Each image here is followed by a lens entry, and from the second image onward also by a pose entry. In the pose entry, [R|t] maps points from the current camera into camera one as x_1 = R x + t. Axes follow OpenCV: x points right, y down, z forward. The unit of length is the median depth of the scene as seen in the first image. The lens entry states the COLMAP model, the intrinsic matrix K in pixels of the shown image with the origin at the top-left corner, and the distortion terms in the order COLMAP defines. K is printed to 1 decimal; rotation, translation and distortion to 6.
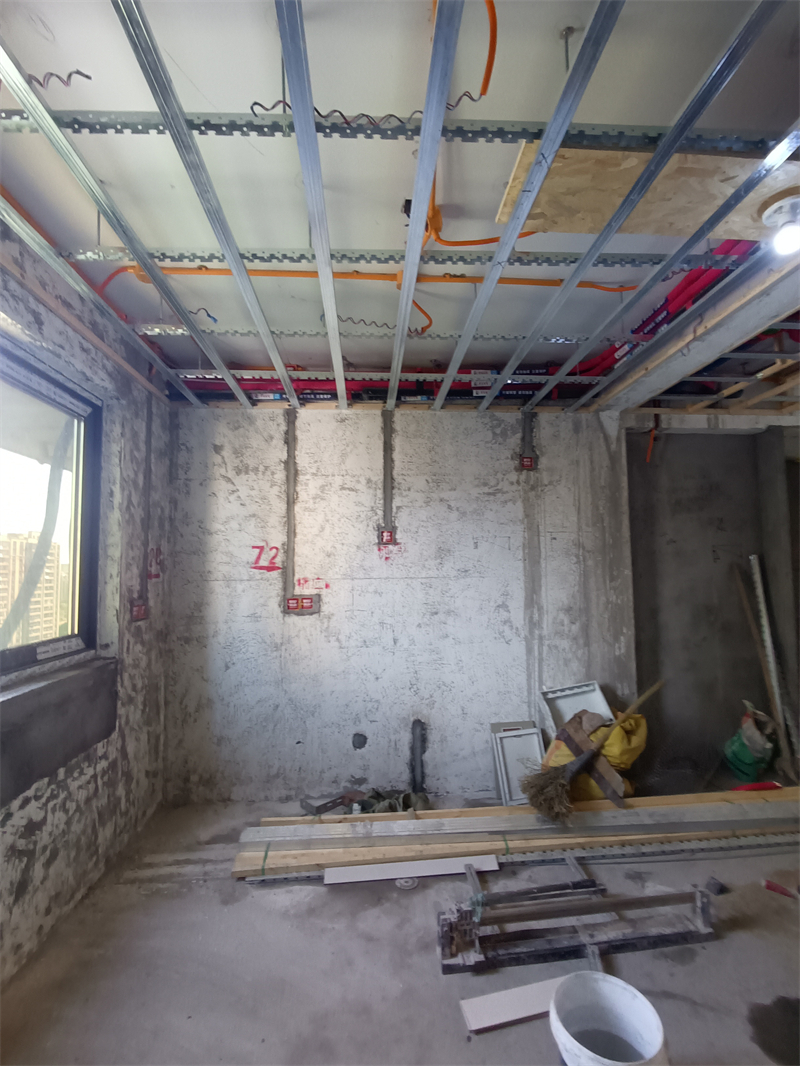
lens RADIAL K [[492.4, 0, 402.8], [0, 492.4, 540.6], [0, 0, 1]] dist [-0.006453, 0.002363]
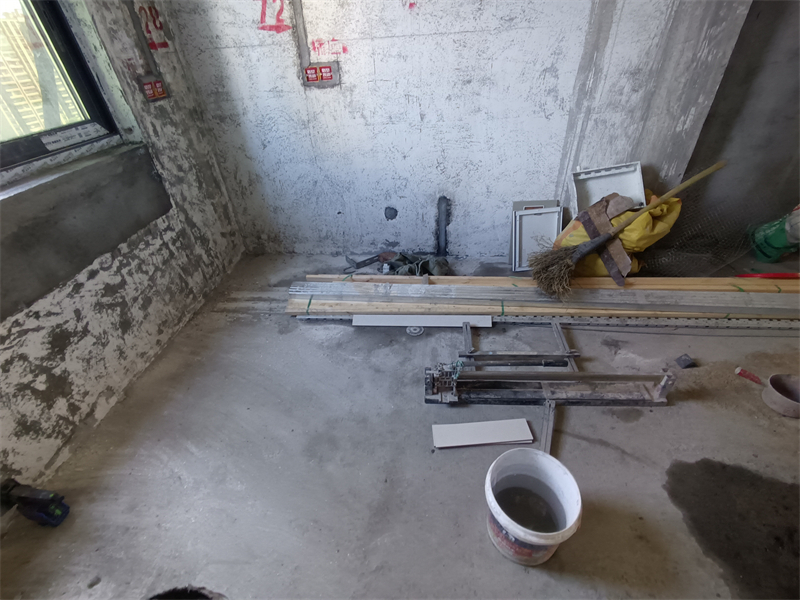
lens RADIAL K [[369.5, 0, 394.3], [0, 369.5, 305.1], [0, 0, 1]] dist [-0.006453, 0.002363]
pose [[0.981276, 0.079310, -0.175522, 0.100686], [0.053695, 0.762518, 0.644735, 0.024168], [0.184972, -0.642087, 0.743982, 0.273473]]
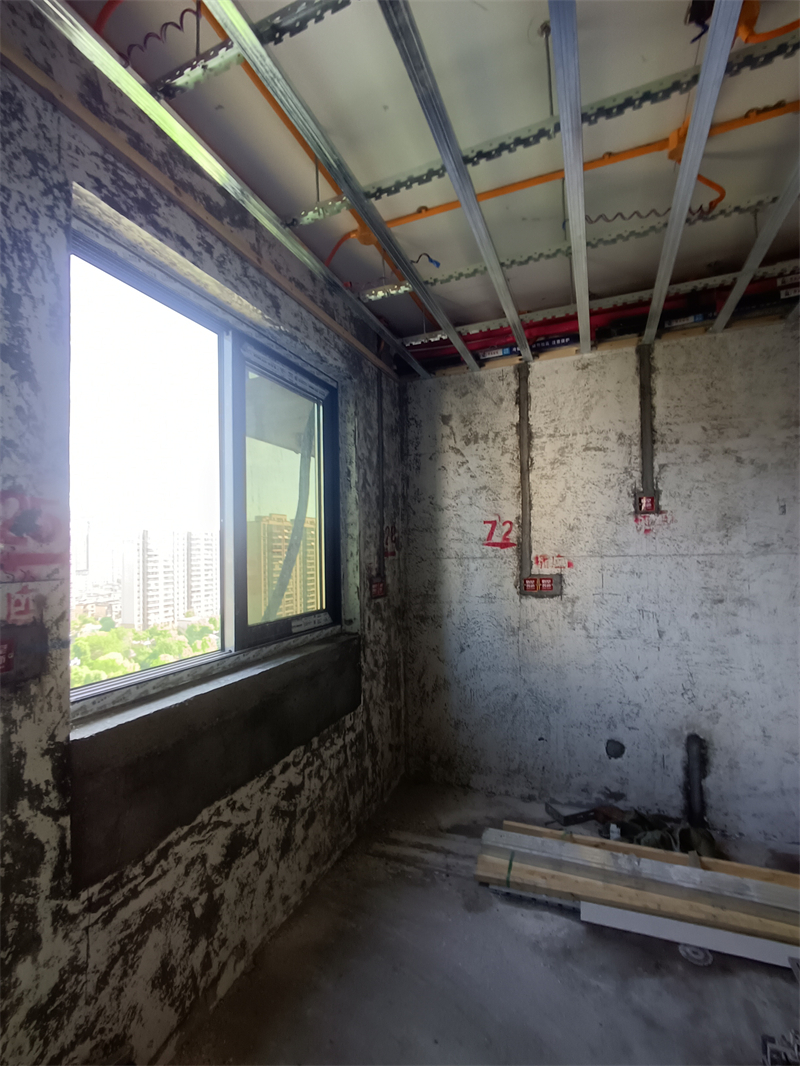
lens RADIAL K [[492.4, 0, 401.4], [0, 492.4, 536.9], [0, 0, 1]] dist [-0.006453, 0.002363]
pose [[0.897312, -0.017521, -0.441048, -0.046030], [0.035504, 0.998839, 0.032553, 0.006670], [0.439966, -0.044869, 0.896893, 0.122196]]
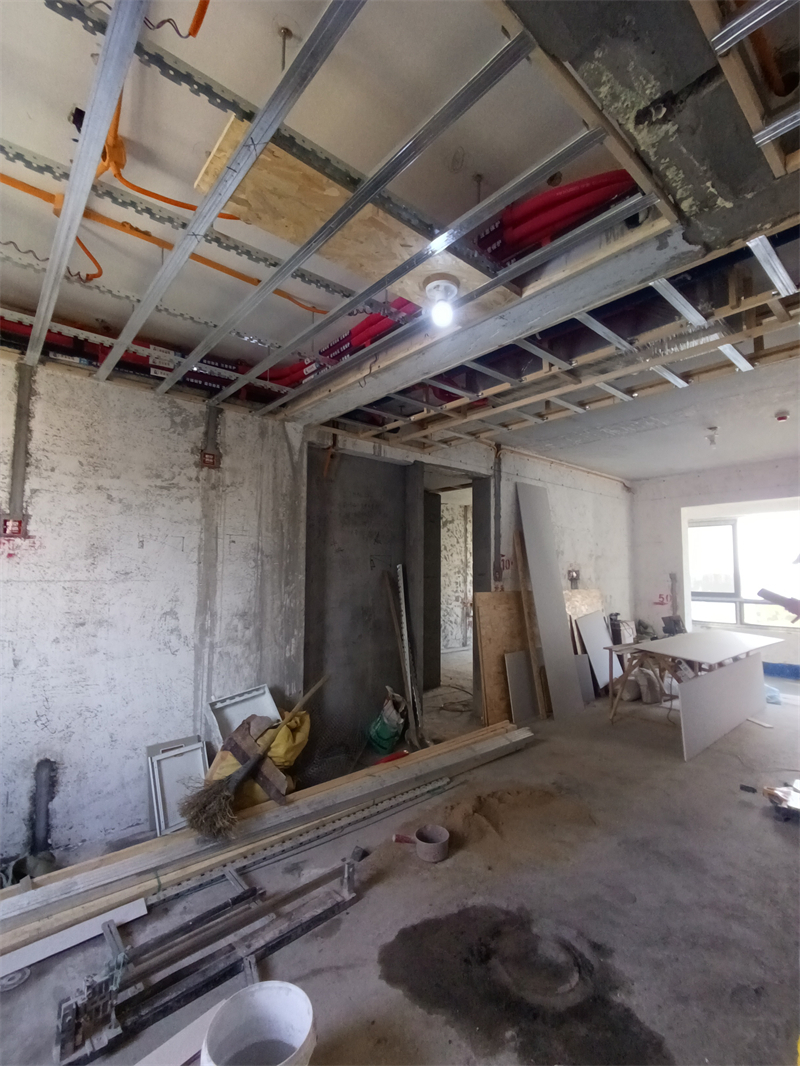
lens RADIAL K [[492.4, 0, 410.5], [0, 492.4, 538.9], [0, 0, 1]] dist [-0.006453, 0.002363]
pose [[0.794748, 0.059914, 0.603975, -0.000481], [-0.052574, 0.998171, -0.029838, 0.001331], [-0.604658, -0.008040, 0.796444, 0.018786]]
